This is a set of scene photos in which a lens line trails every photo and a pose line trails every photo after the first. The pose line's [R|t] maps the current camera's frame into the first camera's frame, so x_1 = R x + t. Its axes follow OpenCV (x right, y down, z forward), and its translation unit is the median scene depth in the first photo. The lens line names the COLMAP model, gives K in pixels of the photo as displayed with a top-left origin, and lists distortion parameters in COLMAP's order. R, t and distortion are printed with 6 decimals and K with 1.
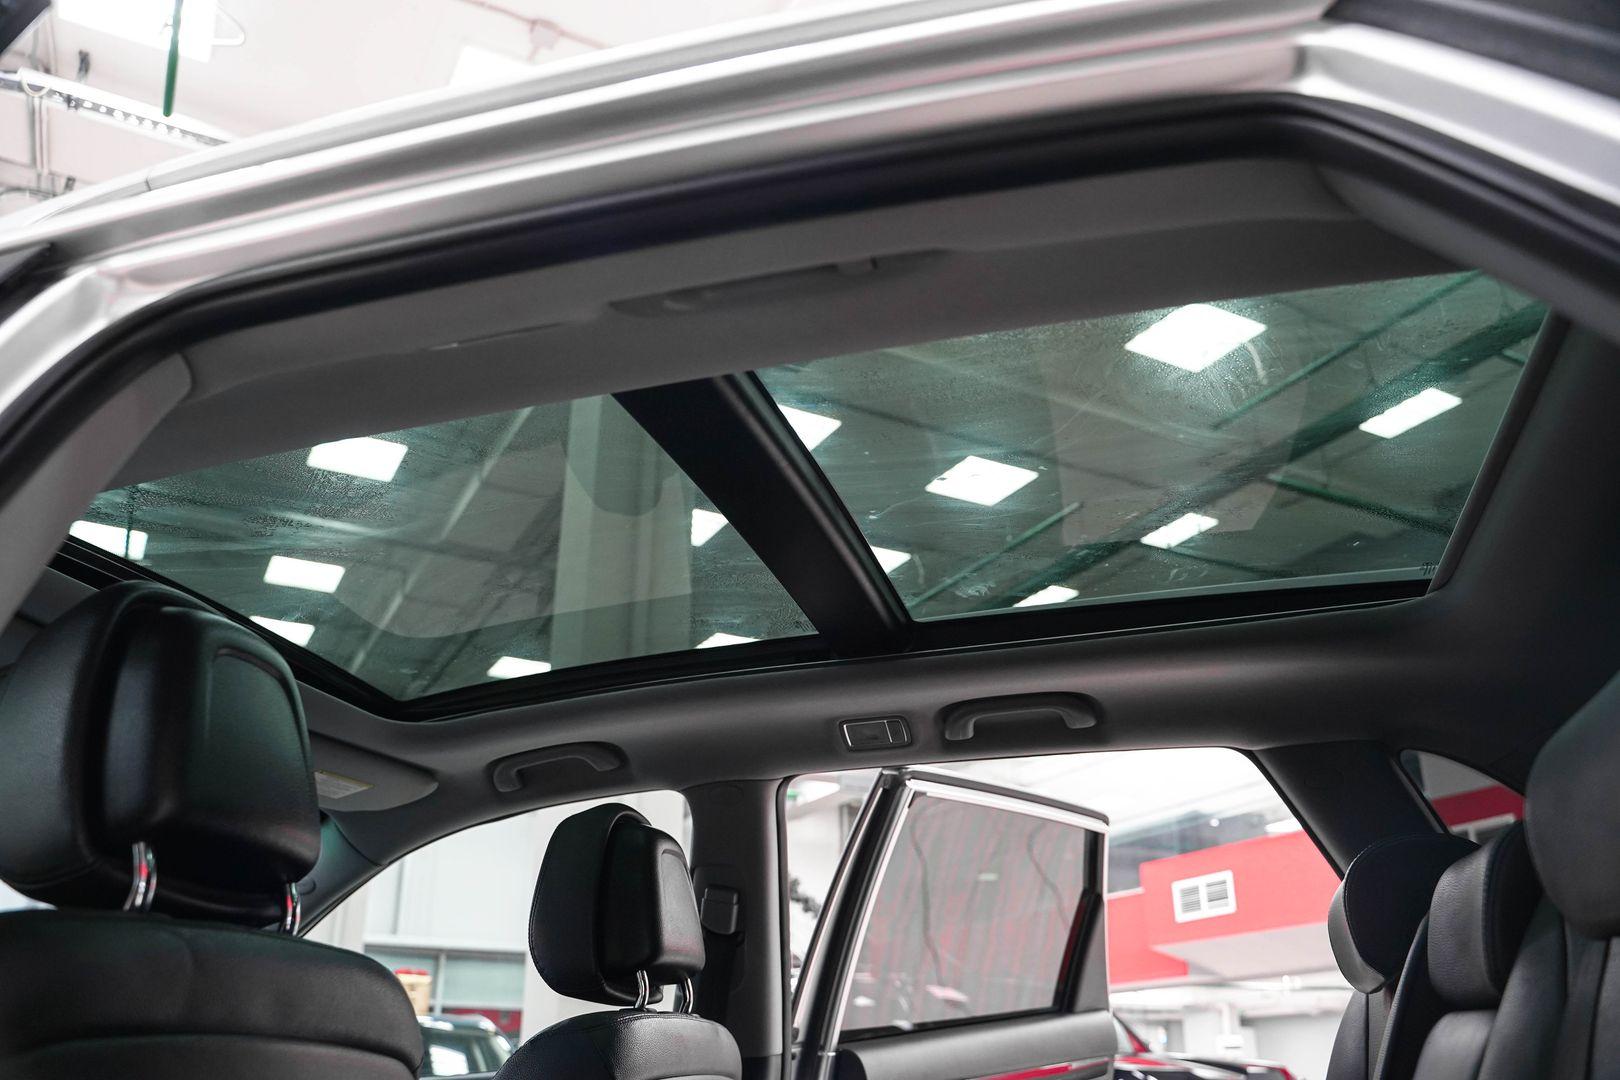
lens RADIAL K [[1334.1, 0, 810.0], [0, 1334.1, 540.0], [0, 0, 1]] dist [-0.117014, 0.092906]
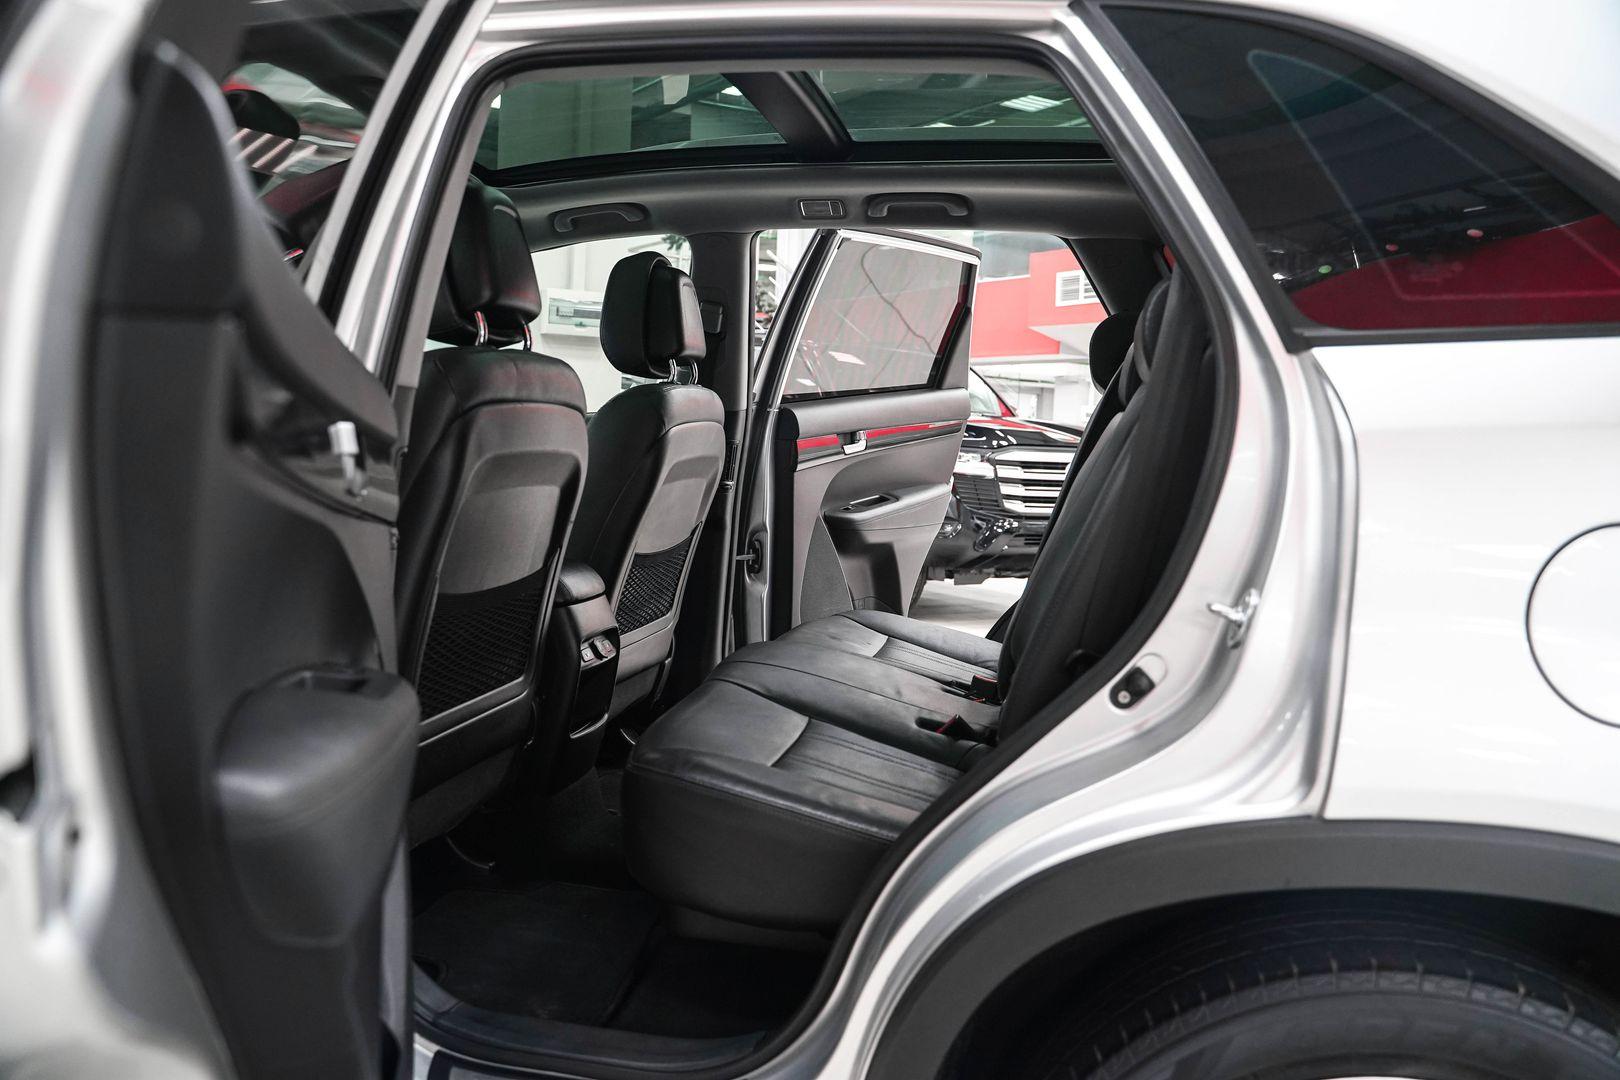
lens RADIAL K [[1334.1, 0, 810.0], [0, 1334.1, 540.0], [0, 0, 1]] dist [-0.117014, 0.092906]
pose [[0.996326, 0.035168, 0.078091, -0.063933], [-0.067139, 0.886820, 0.457211, -0.195299], [-0.053173, -0.460774, 0.885923, -0.466759]]
